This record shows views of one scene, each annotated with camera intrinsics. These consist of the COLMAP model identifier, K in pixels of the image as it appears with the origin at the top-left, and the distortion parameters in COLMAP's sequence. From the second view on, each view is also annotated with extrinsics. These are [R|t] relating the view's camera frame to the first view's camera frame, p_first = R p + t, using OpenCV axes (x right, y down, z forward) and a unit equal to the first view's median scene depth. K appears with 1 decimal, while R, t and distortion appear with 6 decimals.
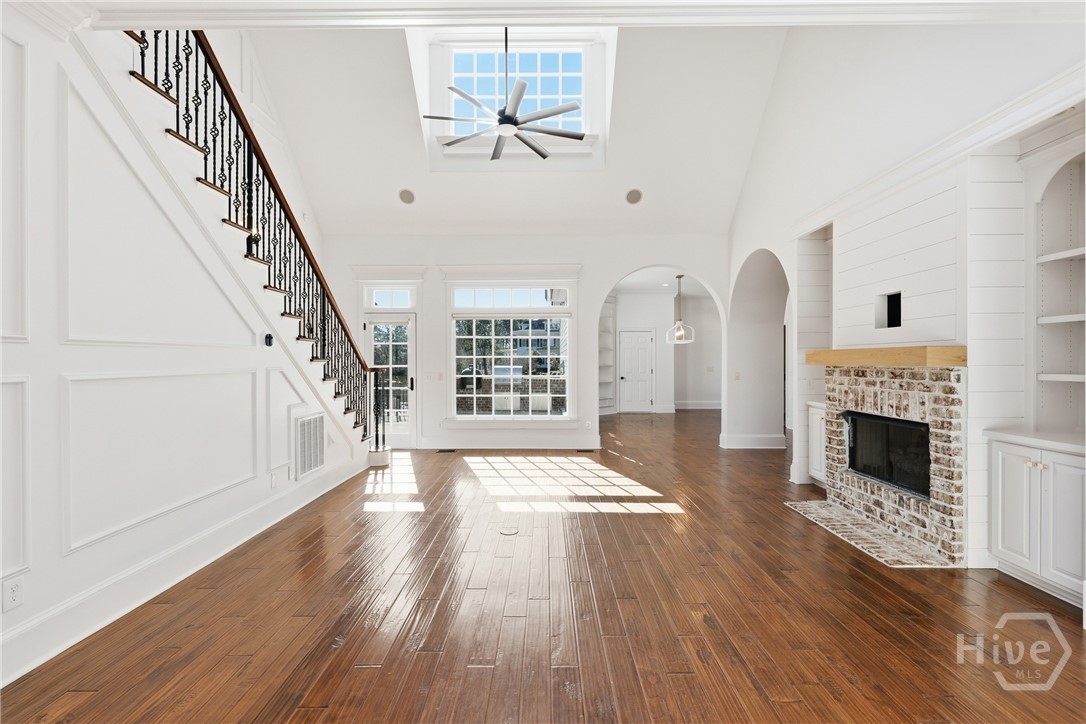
lens RADIAL K [[494.2, 0, 540.7], [0, 494.2, 360.7], [0, 0, 1]] dist [0.004148, -0.000254]
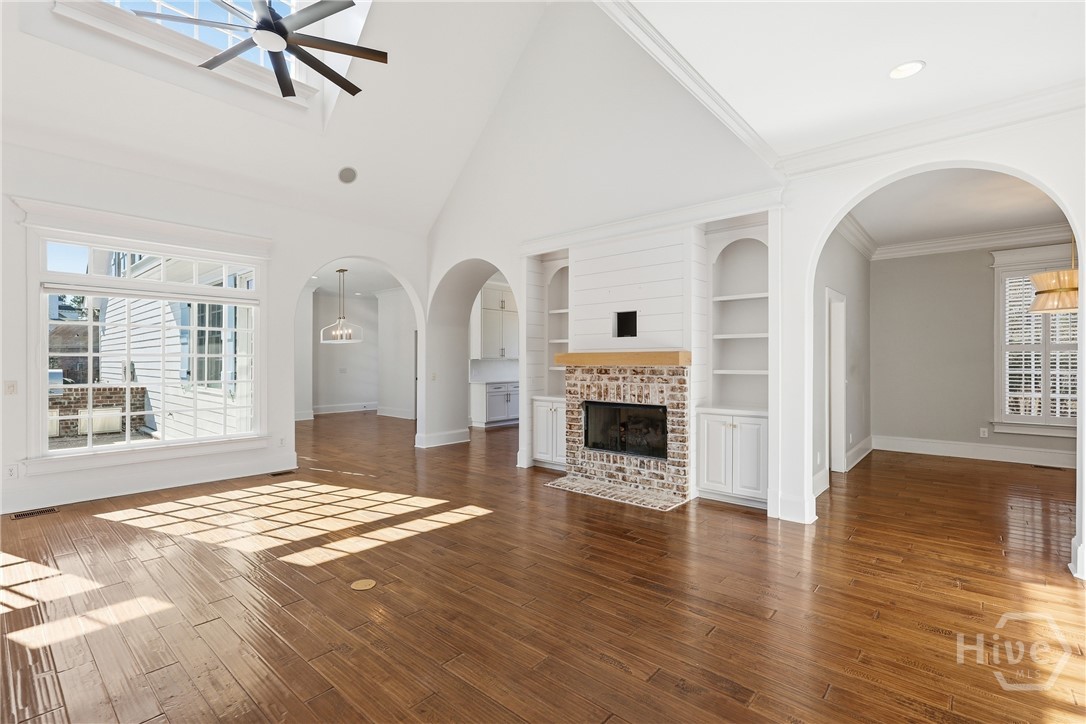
lens RADIAL K [[494.2, 0, 541.8], [0, 494.2, 362.1], [0, 0, 1]] dist [0.004148, -0.000254]
pose [[0.655813, 0.002650, 0.754918, -0.458547], [-0.001947, 0.999996, -0.001819, 0.004347], [-0.754920, -0.000277, 0.655816, 0.295411]]
